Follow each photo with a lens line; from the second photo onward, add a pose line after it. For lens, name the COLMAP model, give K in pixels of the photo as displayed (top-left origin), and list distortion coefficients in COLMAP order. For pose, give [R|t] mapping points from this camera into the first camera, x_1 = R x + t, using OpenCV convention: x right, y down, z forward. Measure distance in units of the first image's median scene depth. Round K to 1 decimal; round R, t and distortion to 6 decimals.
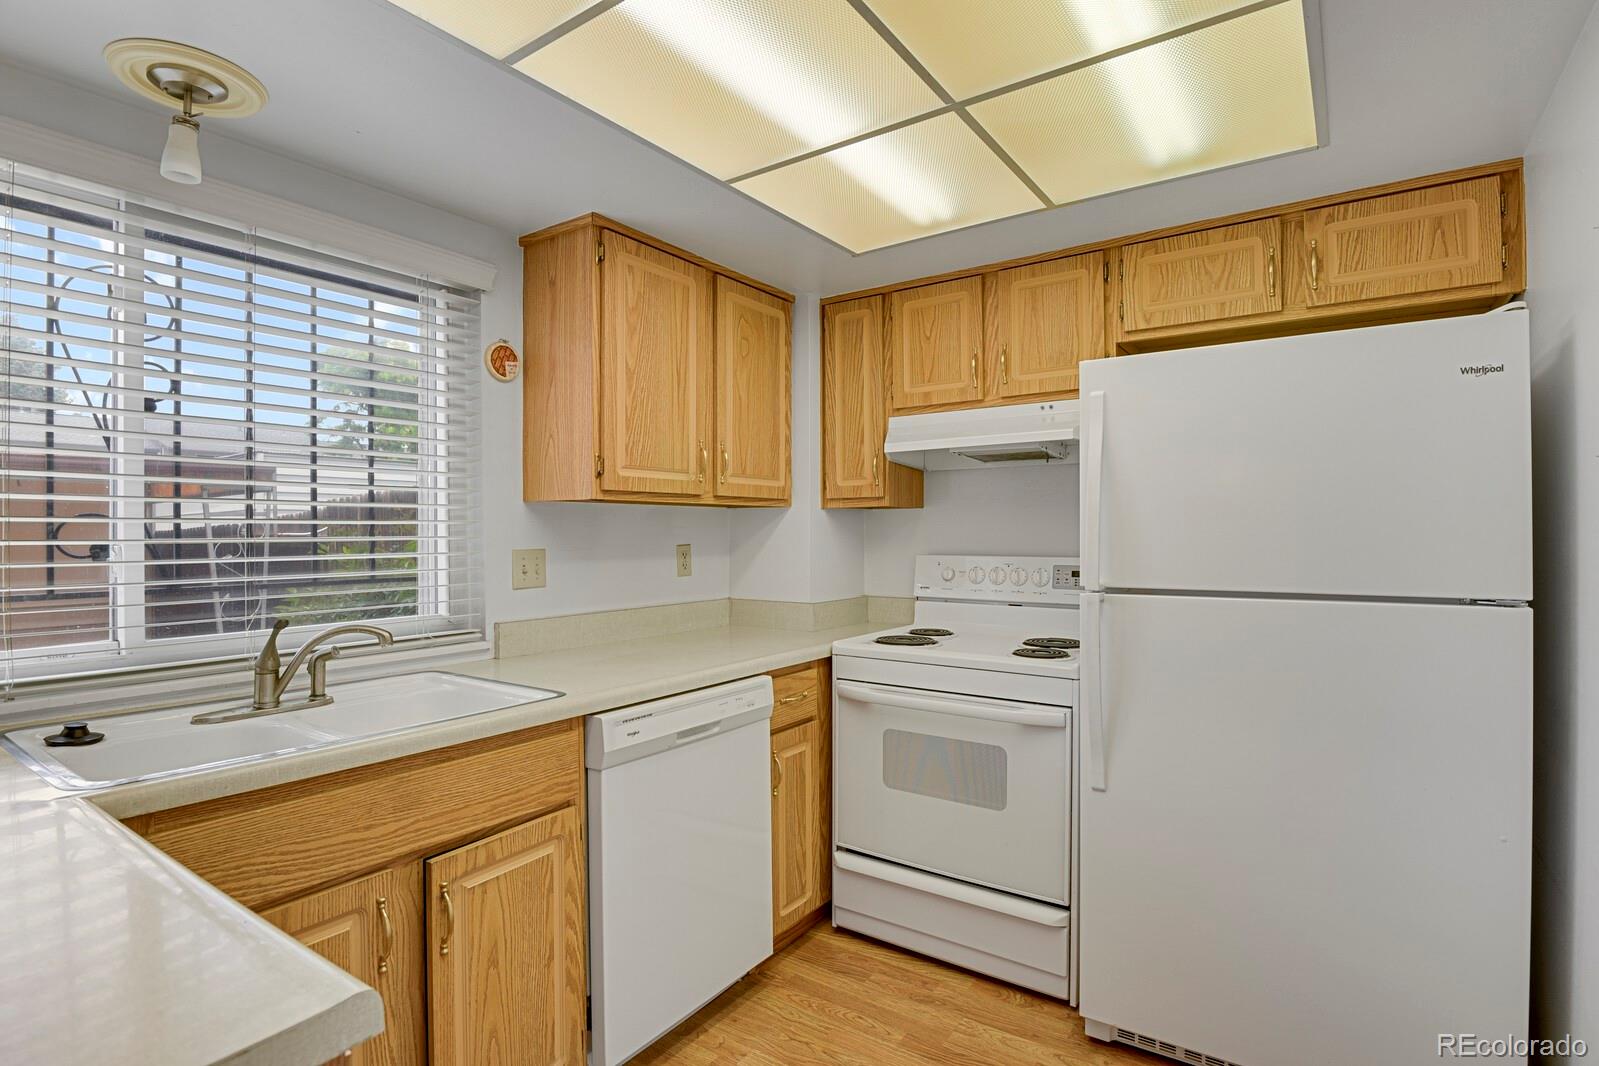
lens RADIAL K [[778.7, 0, 806.5], [0, 778.7, 530.2], [0, 0, 1]] dist [-0.024247, -0.005272]
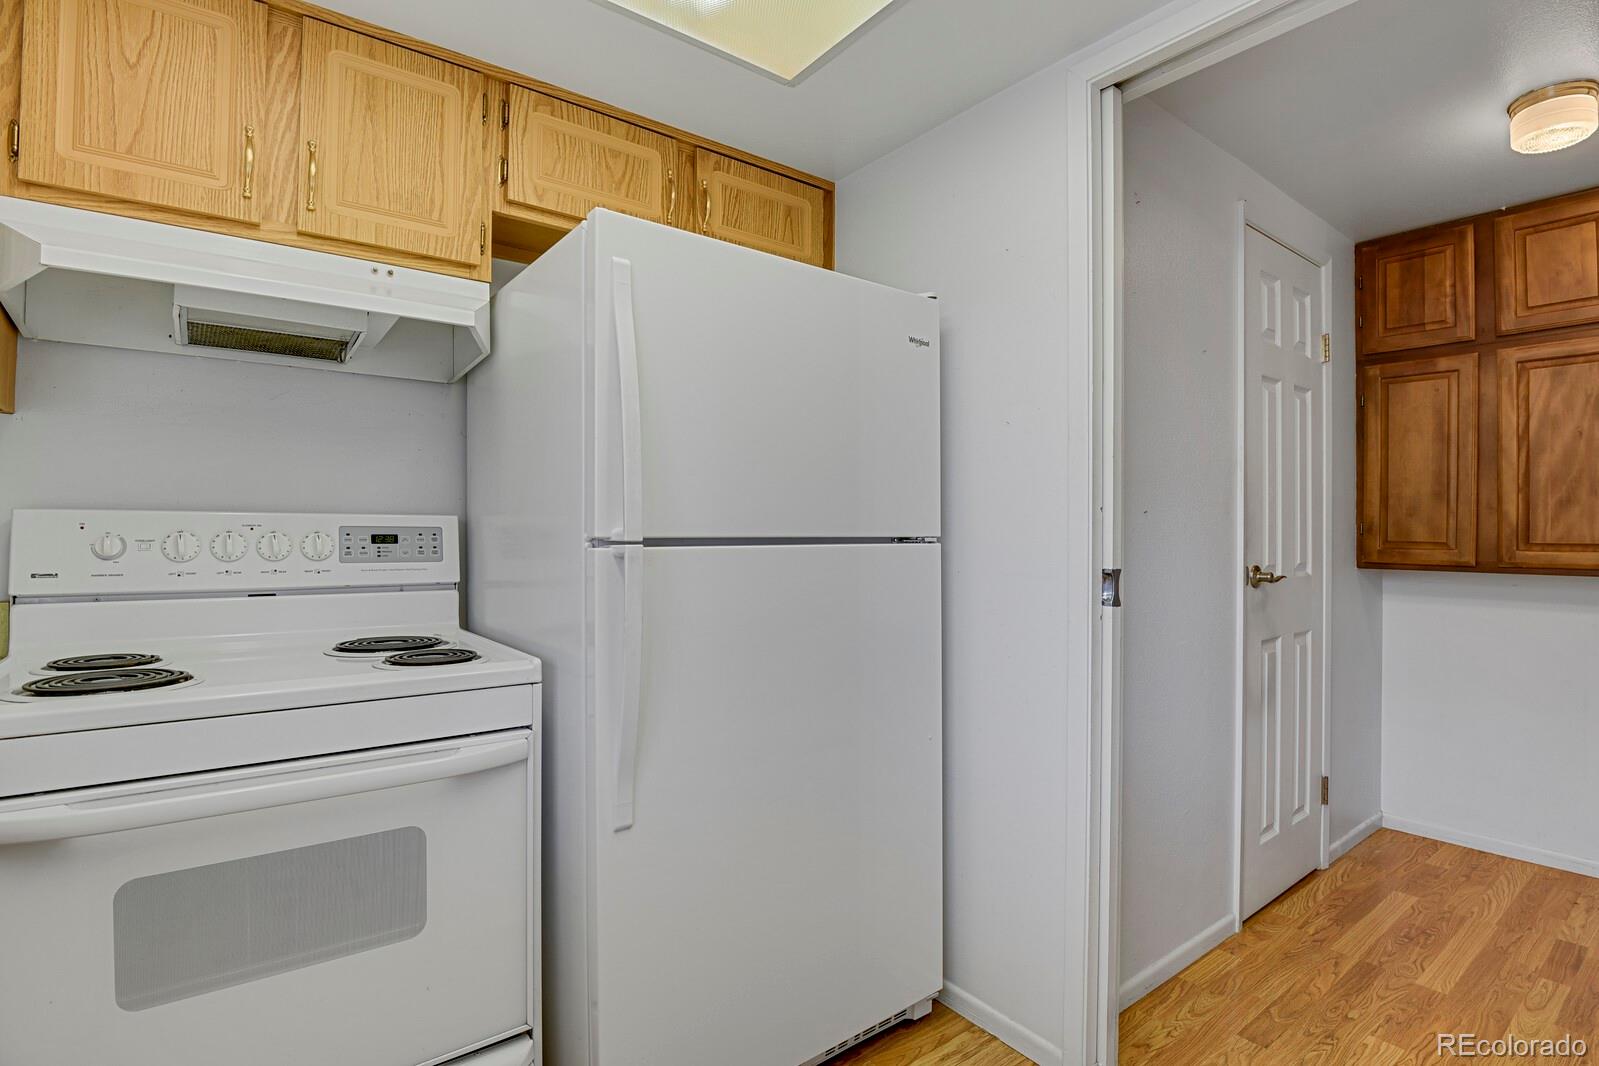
lens RADIAL K [[778.7, 0, 806.5], [0, 778.7, 530.2], [0, 0, 1]] dist [-0.024247, -0.005272]
pose [[0.300743, 0.008317, 0.953669, -0.187760], [-0.007906, 0.999949, -0.006227, 0.054532], [-0.953672, -0.005667, 0.300794, 0.495125]]
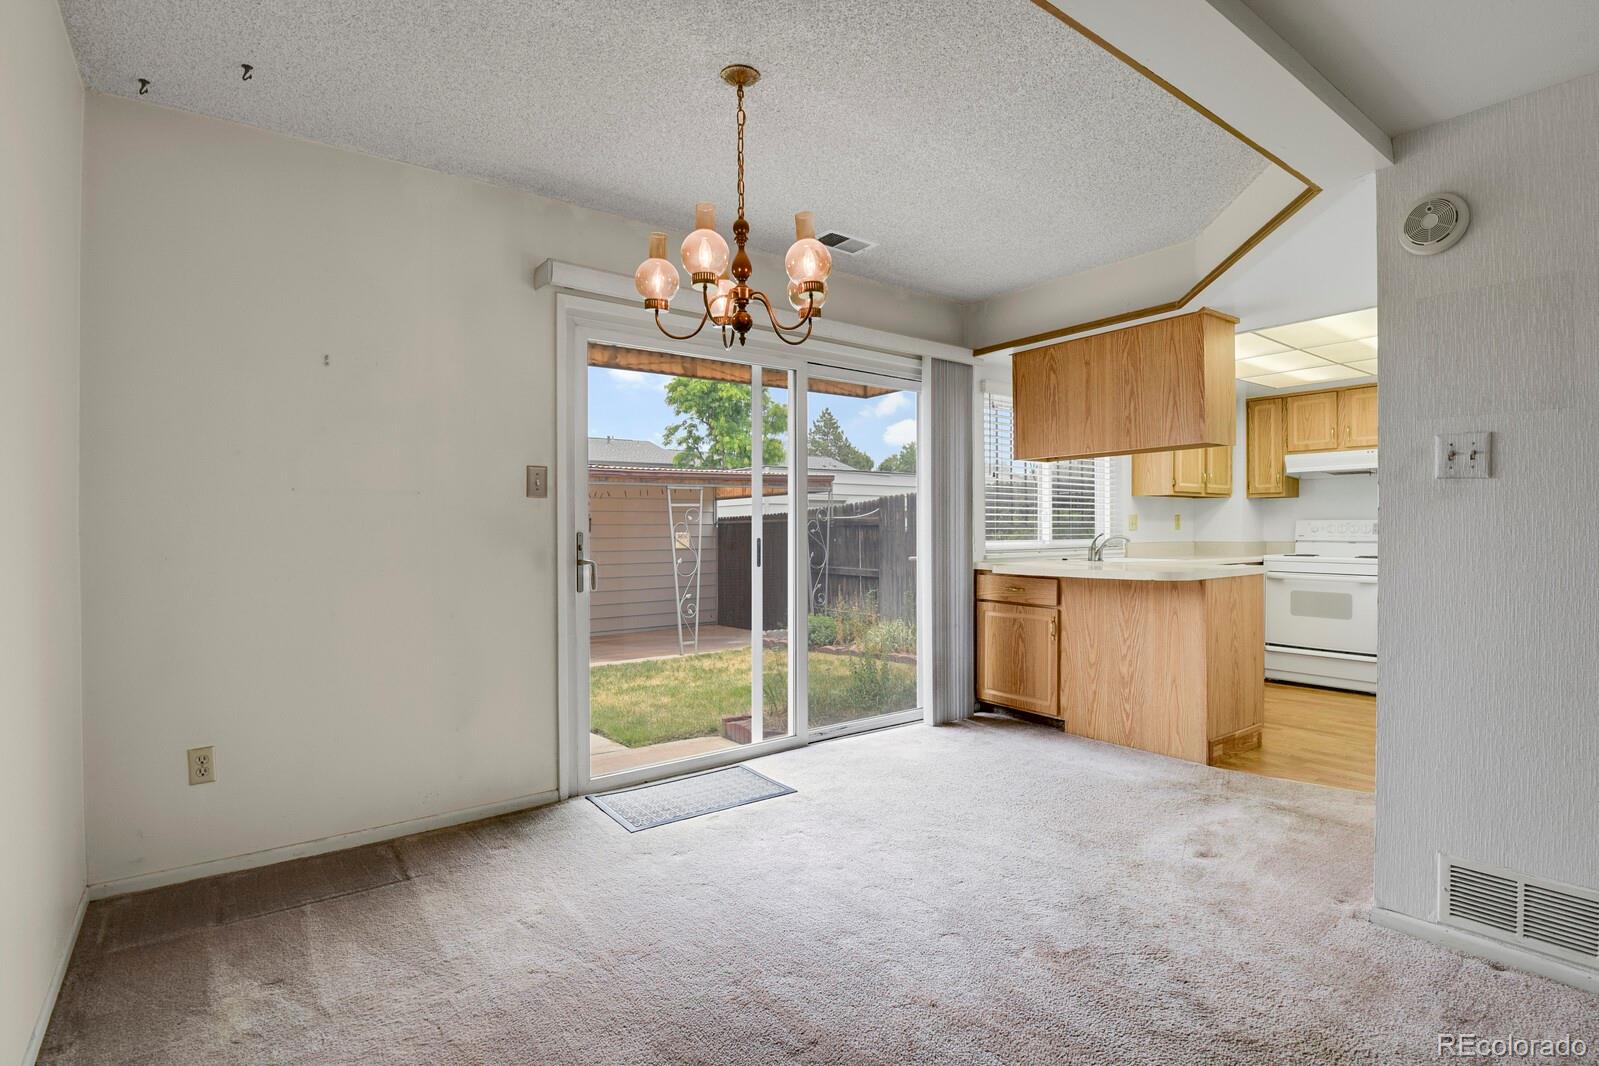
lens RADIAL K [[778.7, 0, 806.5], [0, 778.7, 530.2], [0, 0, 1]] dist [-0.024247, -0.005272]
pose [[0.950109, 0.002795, -0.311907, -0.561968], [-0.000565, 0.999974, 0.007241, 0.054404], [0.311919, -0.006704, 0.950085, -1.659857]]
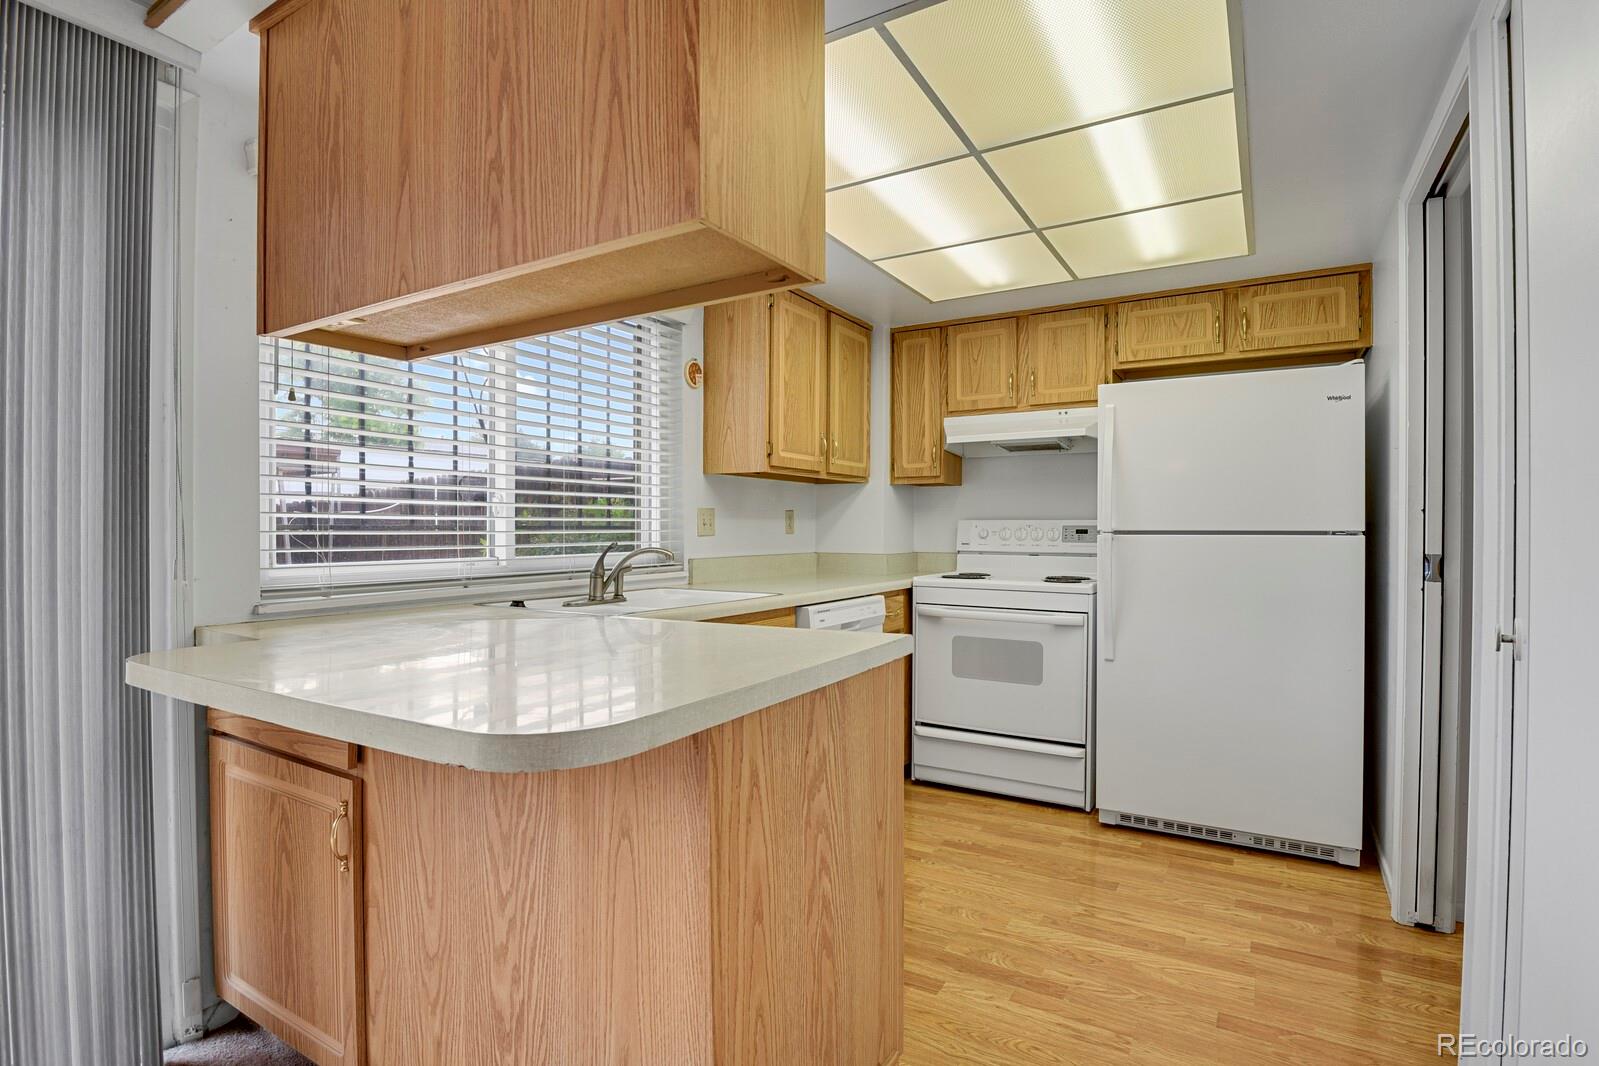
lens RADIAL K [[778.7, 0, 806.5], [0, 778.7, 530.2], [0, 0, 1]] dist [-0.024247, -0.005272]
pose [[0.997361, 0.006169, 0.072341, -0.269788], [-0.006649, 0.999957, 0.006395, 0.052612], [-0.072299, -0.006859, 0.997359, -0.400634]]
